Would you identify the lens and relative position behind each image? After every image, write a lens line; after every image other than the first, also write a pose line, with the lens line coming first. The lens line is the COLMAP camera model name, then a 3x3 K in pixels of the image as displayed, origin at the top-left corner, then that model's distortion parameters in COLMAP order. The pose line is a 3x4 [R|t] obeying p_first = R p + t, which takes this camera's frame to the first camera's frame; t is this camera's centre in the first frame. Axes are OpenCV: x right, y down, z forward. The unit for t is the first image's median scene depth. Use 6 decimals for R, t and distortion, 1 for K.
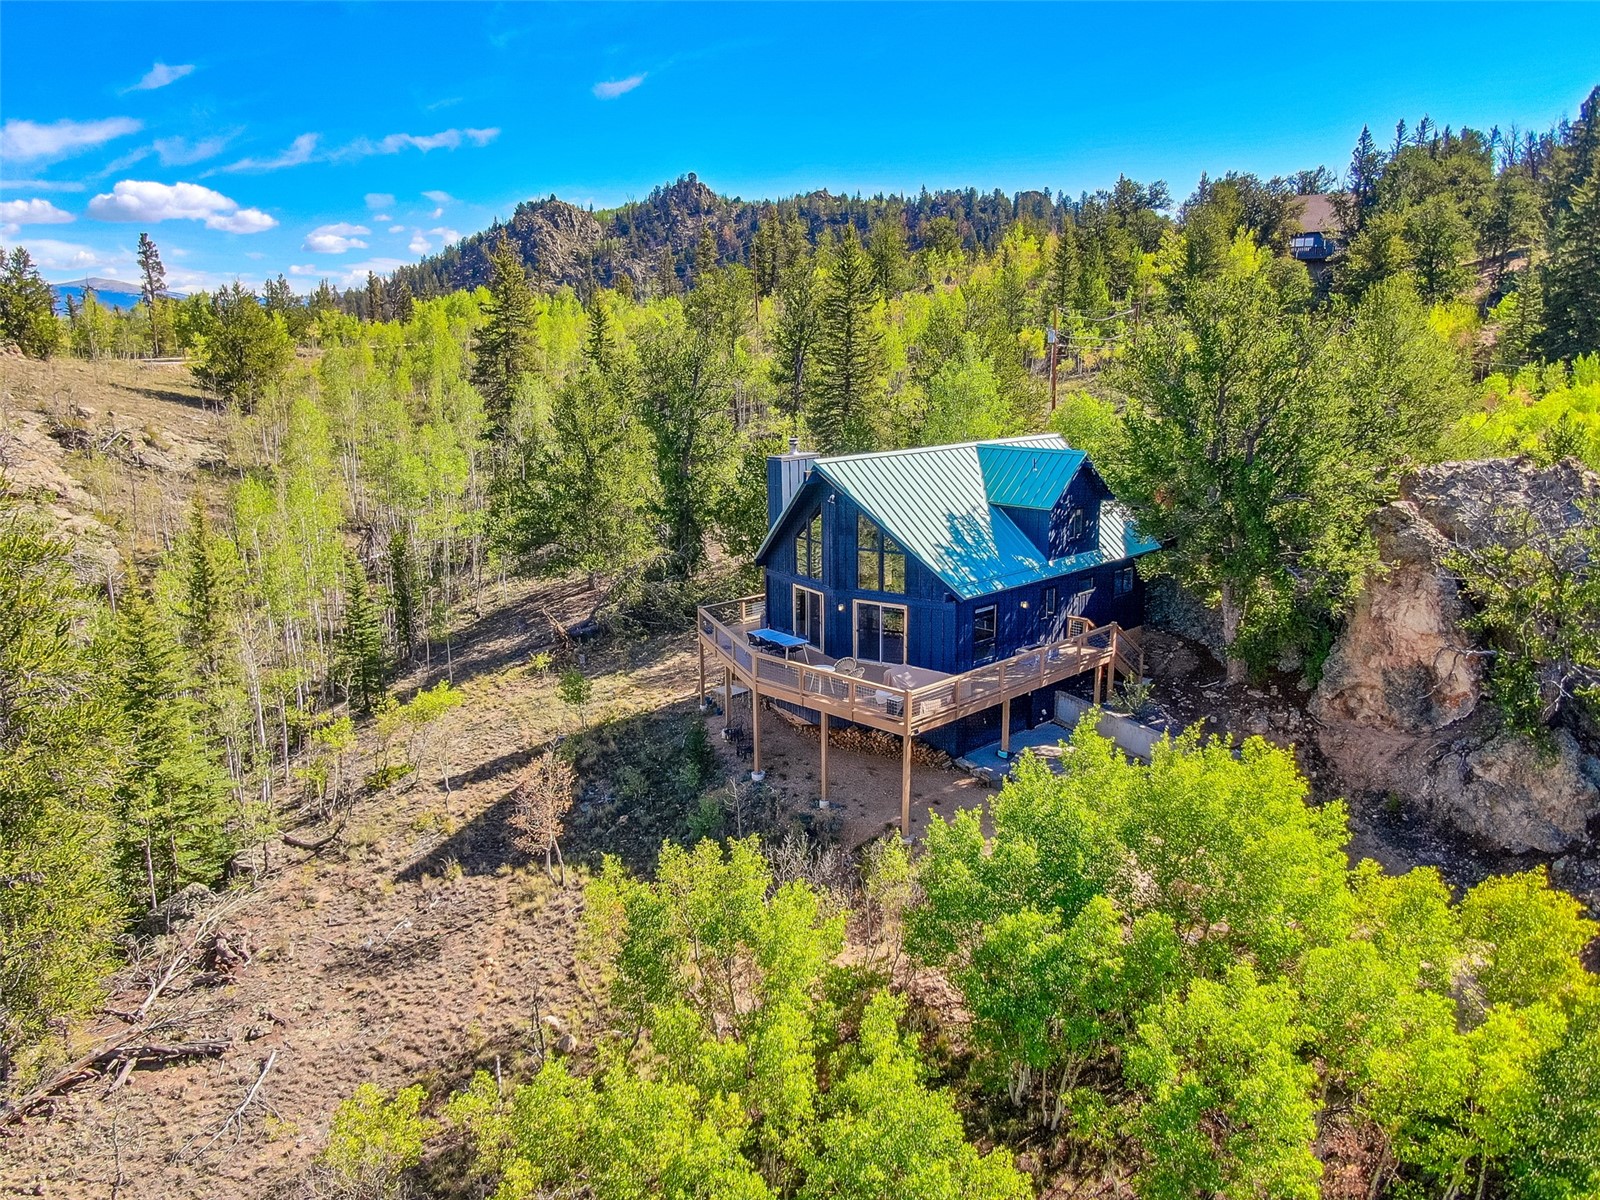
lens RADIAL K [[1162.5, 0, 802.9], [0, 1162.5, 641.1], [0, 0, 1]] dist [0.010979, 0.010768]
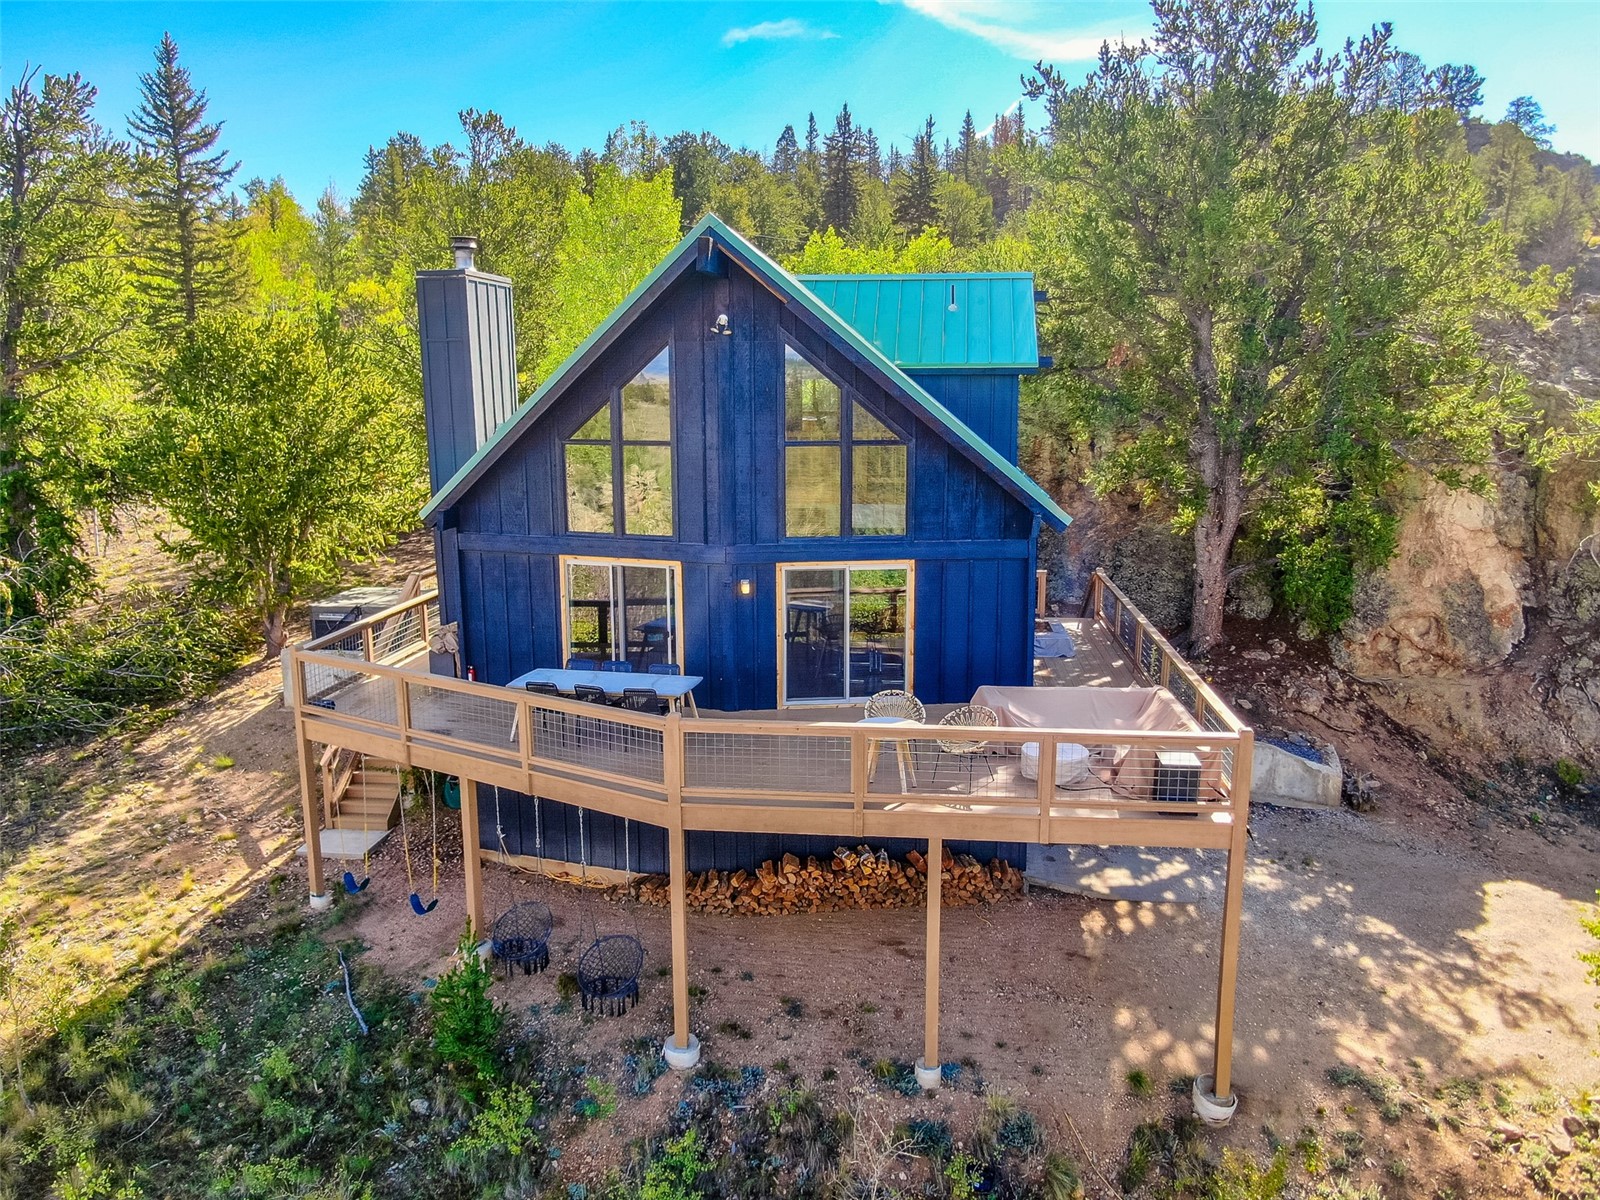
lens RADIAL K [[1162.5, 0, 802.9], [0, 1162.5, 641.1], [0, 0, 1]] dist [0.010979, 0.010768]
pose [[0.757811, -0.129055, 0.639583, -0.206967], [0.153983, 0.987929, 0.016897, -0.012437], [-0.634044, 0.085680, 0.768536, 0.608106]]
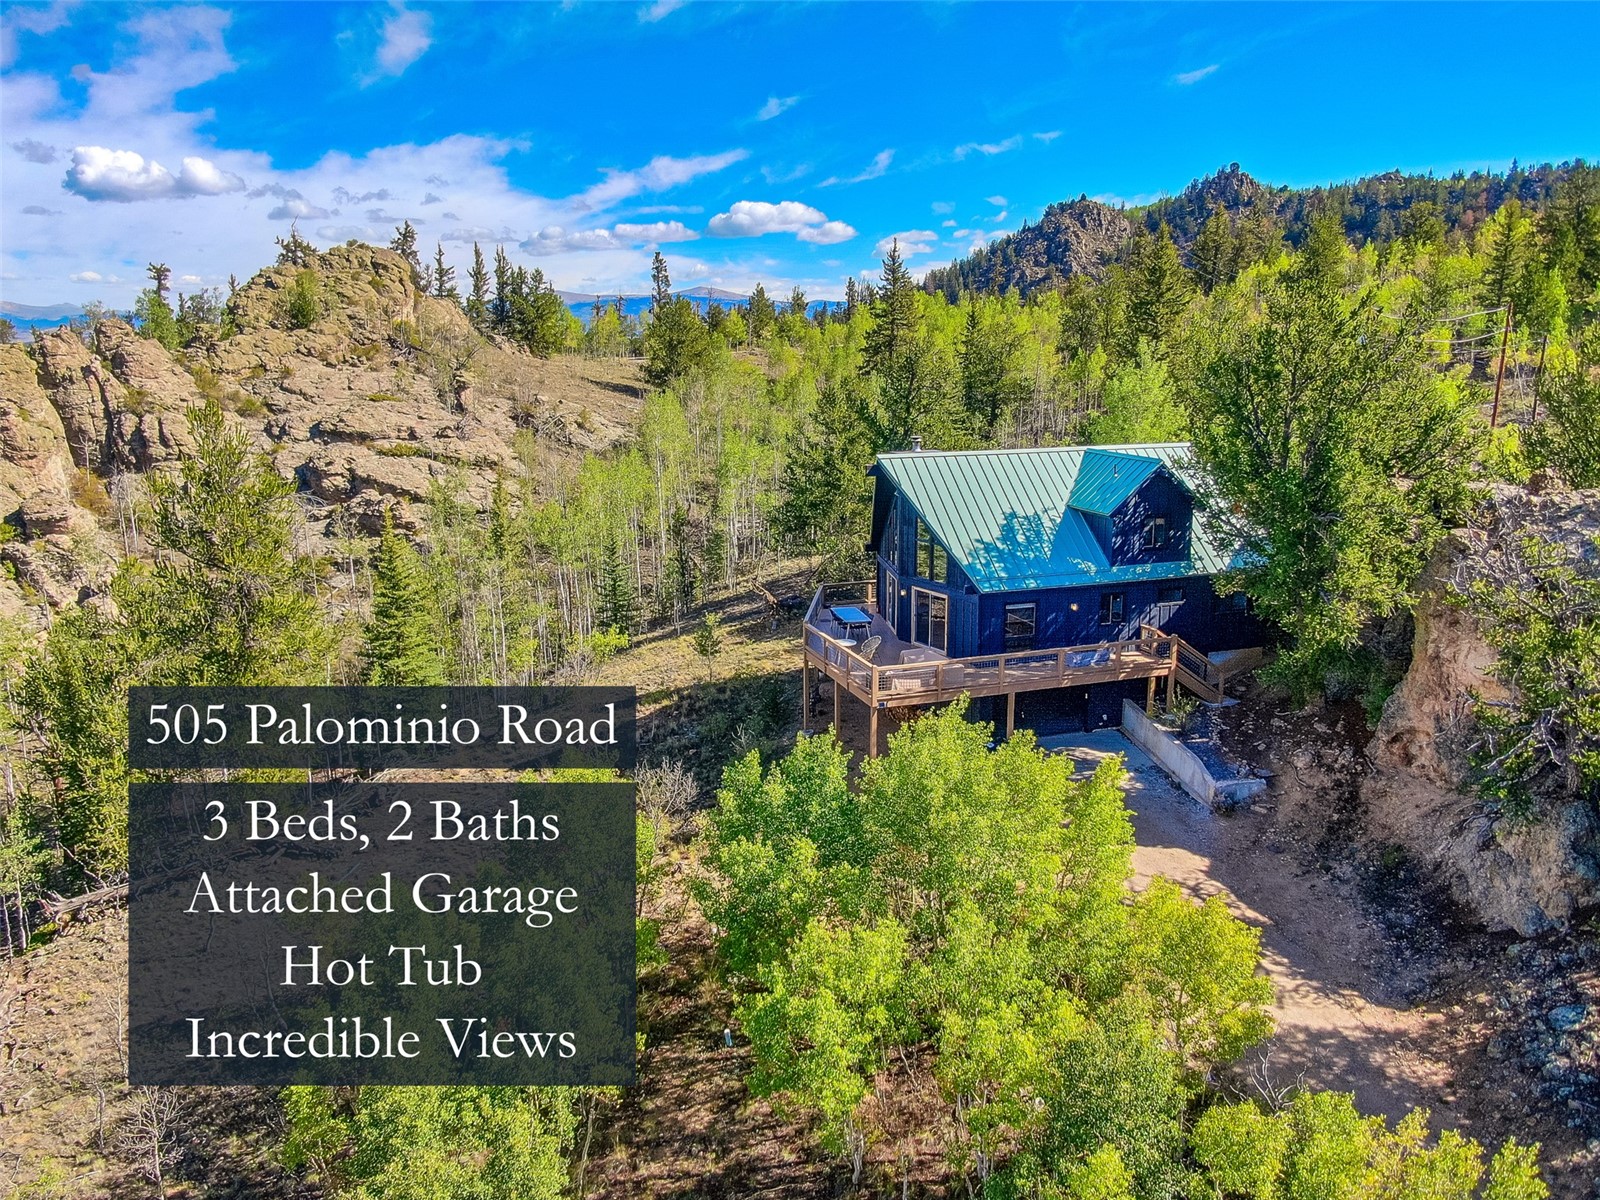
lens RADIAL K [[1162.5, 0, 802.9], [0, 1162.5, 641.1], [0, 0, 1]] dist [0.010979, 0.010768]
pose [[0.900193, 0.110827, -0.421153, 0.376079], [-0.110485, 0.993556, 0.025300, -0.000907], [0.421243, 0.023756, 0.906637, -0.019352]]
